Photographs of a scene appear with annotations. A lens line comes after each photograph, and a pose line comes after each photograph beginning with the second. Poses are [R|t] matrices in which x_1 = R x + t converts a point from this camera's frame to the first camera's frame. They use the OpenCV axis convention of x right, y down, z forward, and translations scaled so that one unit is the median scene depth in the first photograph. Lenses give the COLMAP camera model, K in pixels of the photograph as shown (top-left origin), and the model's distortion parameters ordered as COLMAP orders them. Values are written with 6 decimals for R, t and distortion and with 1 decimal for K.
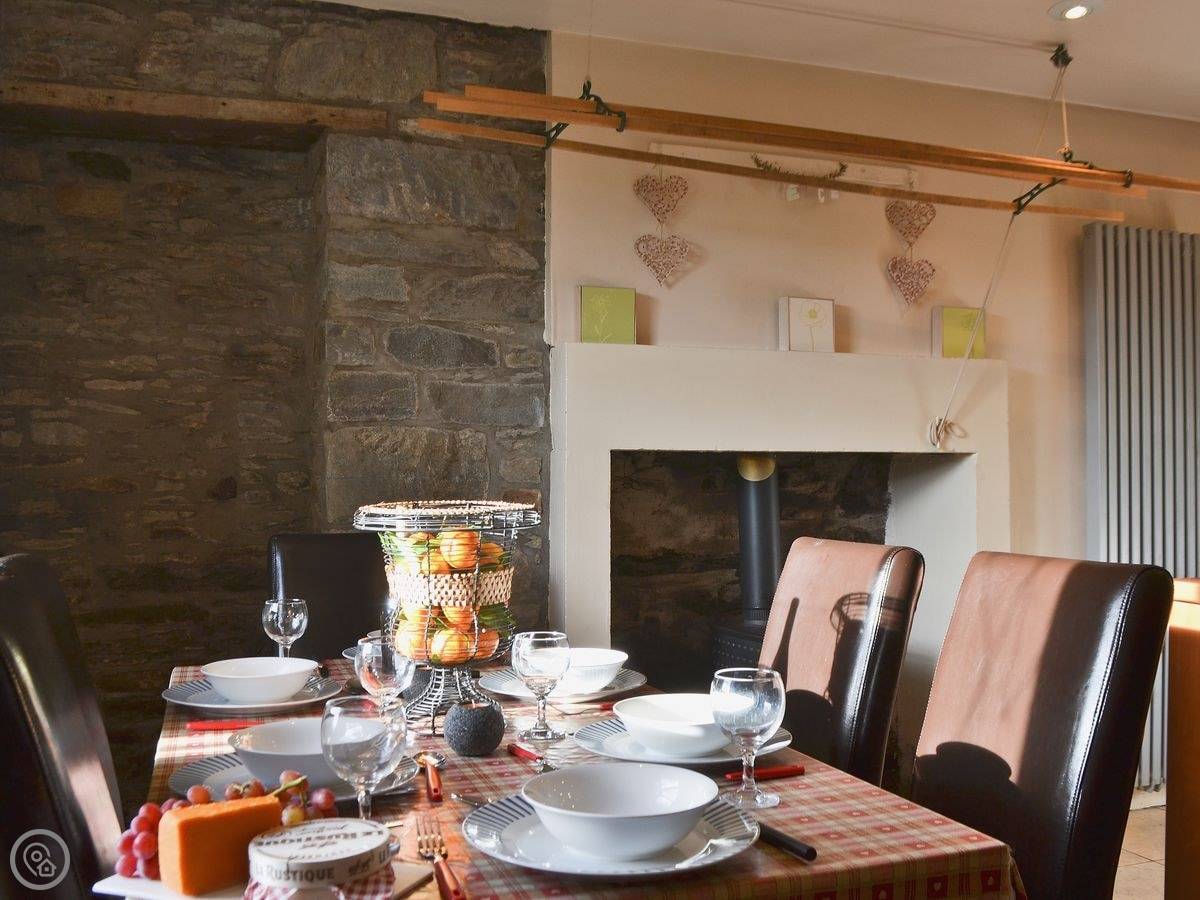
lens RADIAL K [[1141.6, 0, 600.0], [0, 1141.6, 450.0], [0, 0, 1]] dist [-0.040861, -0.002995]
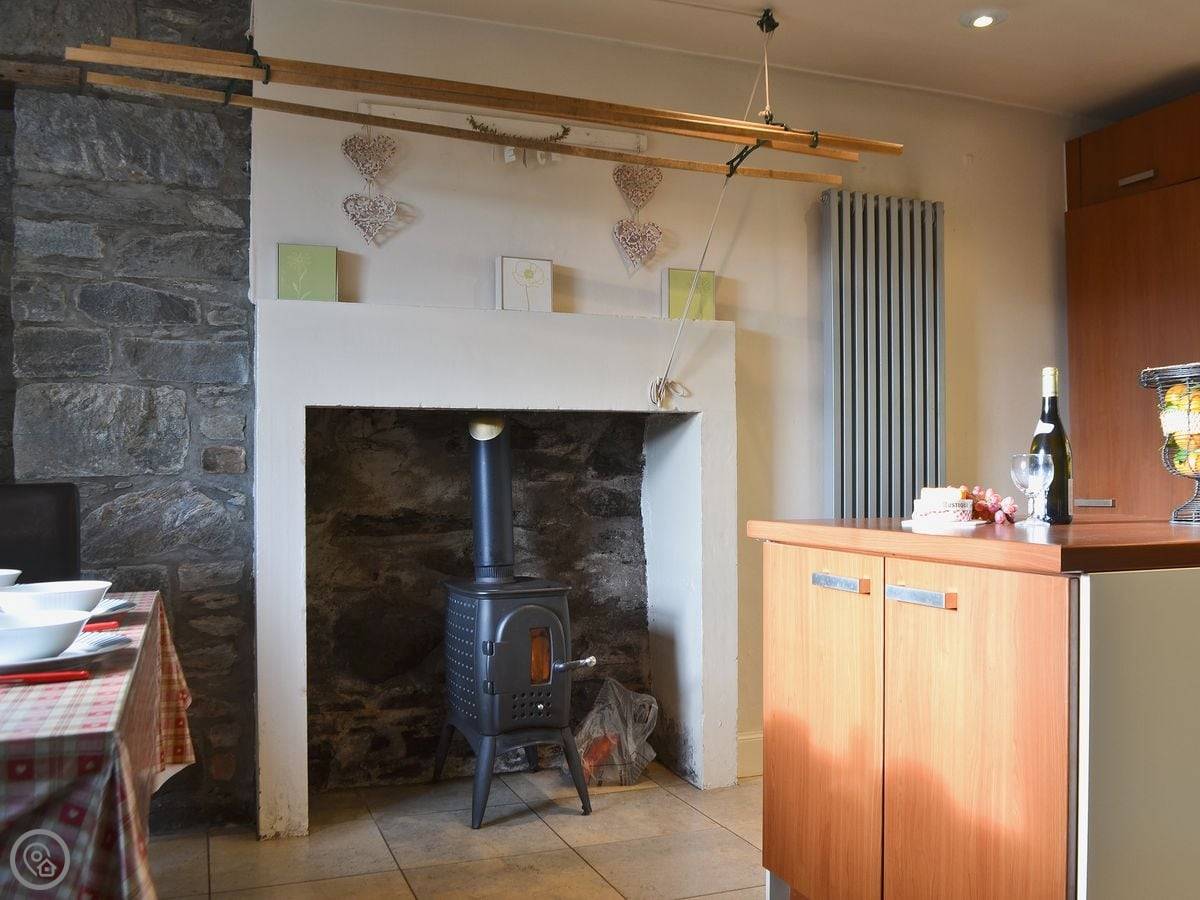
lens RADIAL K [[1119.1, 0, 600.0], [0, 1119.1, 450.0], [0, 0, 1]] dist [-0.053439, 0.017530]
pose [[0.998183, -0.004110, 0.060121, 0.201566], [0.003282, 0.999898, 0.013869, 0.025041], [-0.060172, -0.013647, 0.998095, 0.001647]]
